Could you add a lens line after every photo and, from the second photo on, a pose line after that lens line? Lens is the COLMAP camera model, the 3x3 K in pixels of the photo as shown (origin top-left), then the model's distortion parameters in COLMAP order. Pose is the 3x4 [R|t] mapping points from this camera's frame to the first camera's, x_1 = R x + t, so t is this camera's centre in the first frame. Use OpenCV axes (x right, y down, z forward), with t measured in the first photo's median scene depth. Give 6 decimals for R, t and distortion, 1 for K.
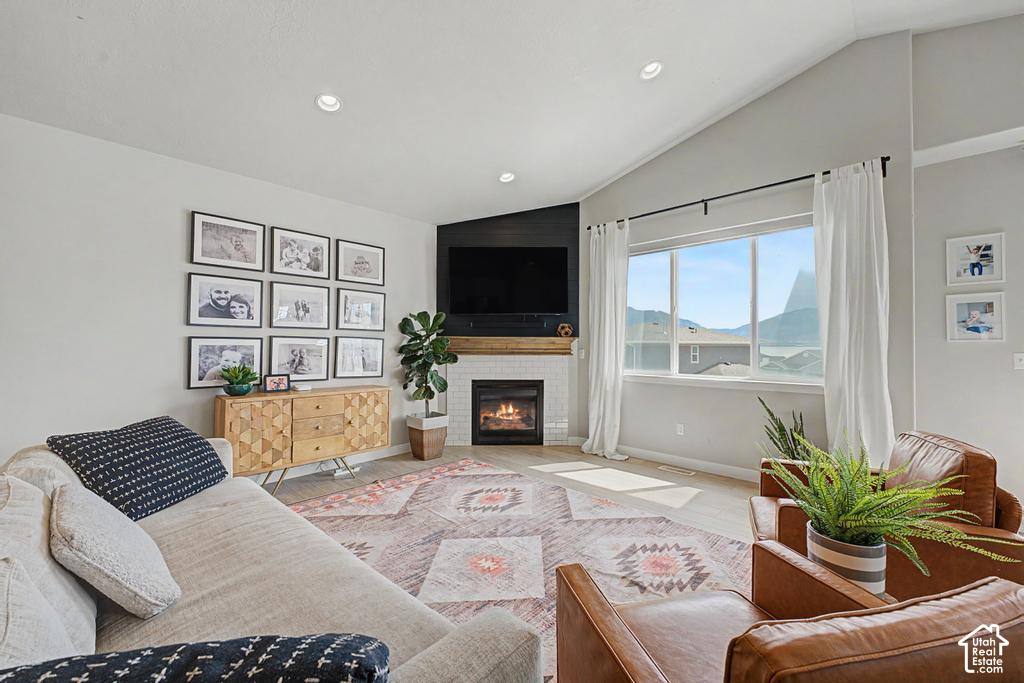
lens RADIAL K [[407.9, 0, 501.1], [0, 407.9, 342.4], [0, 0, 1]] dist [-0.006106, -0.000331]
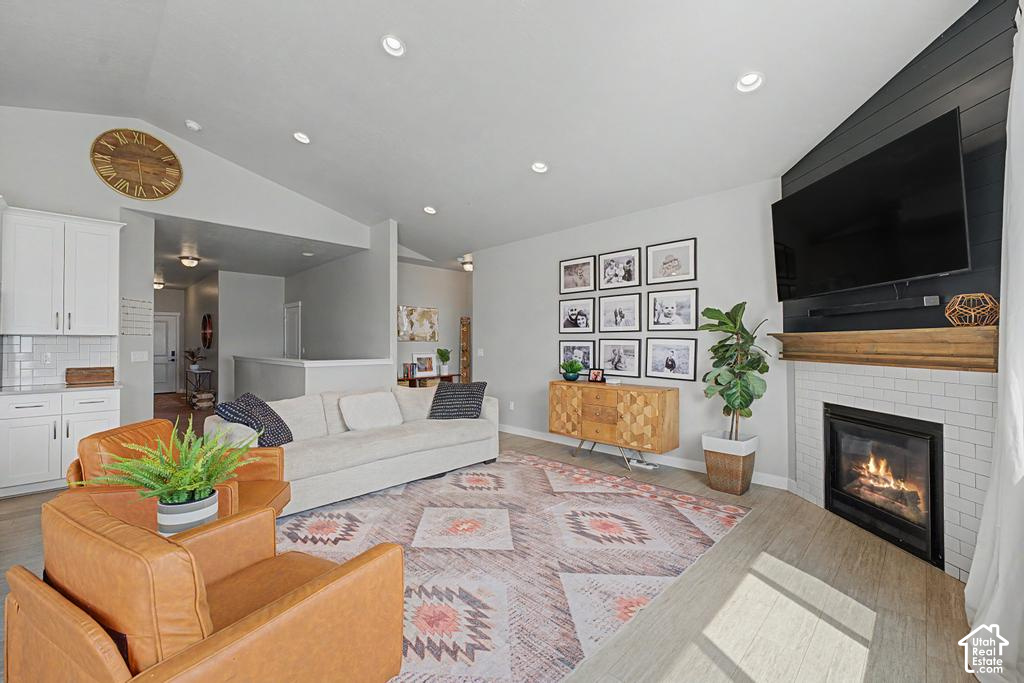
lens RADIAL K [[419.9, 0, 511.0], [0, 419.9, 341.4], [0, 0, 1]] dist [-0.003006, -0.000317]
pose [[-0.012116, -0.008721, -0.999889, 0.810898], [0.009463, 0.999916, -0.008836, 0.001198], [0.999882, -0.009569, -0.012032, 0.764428]]
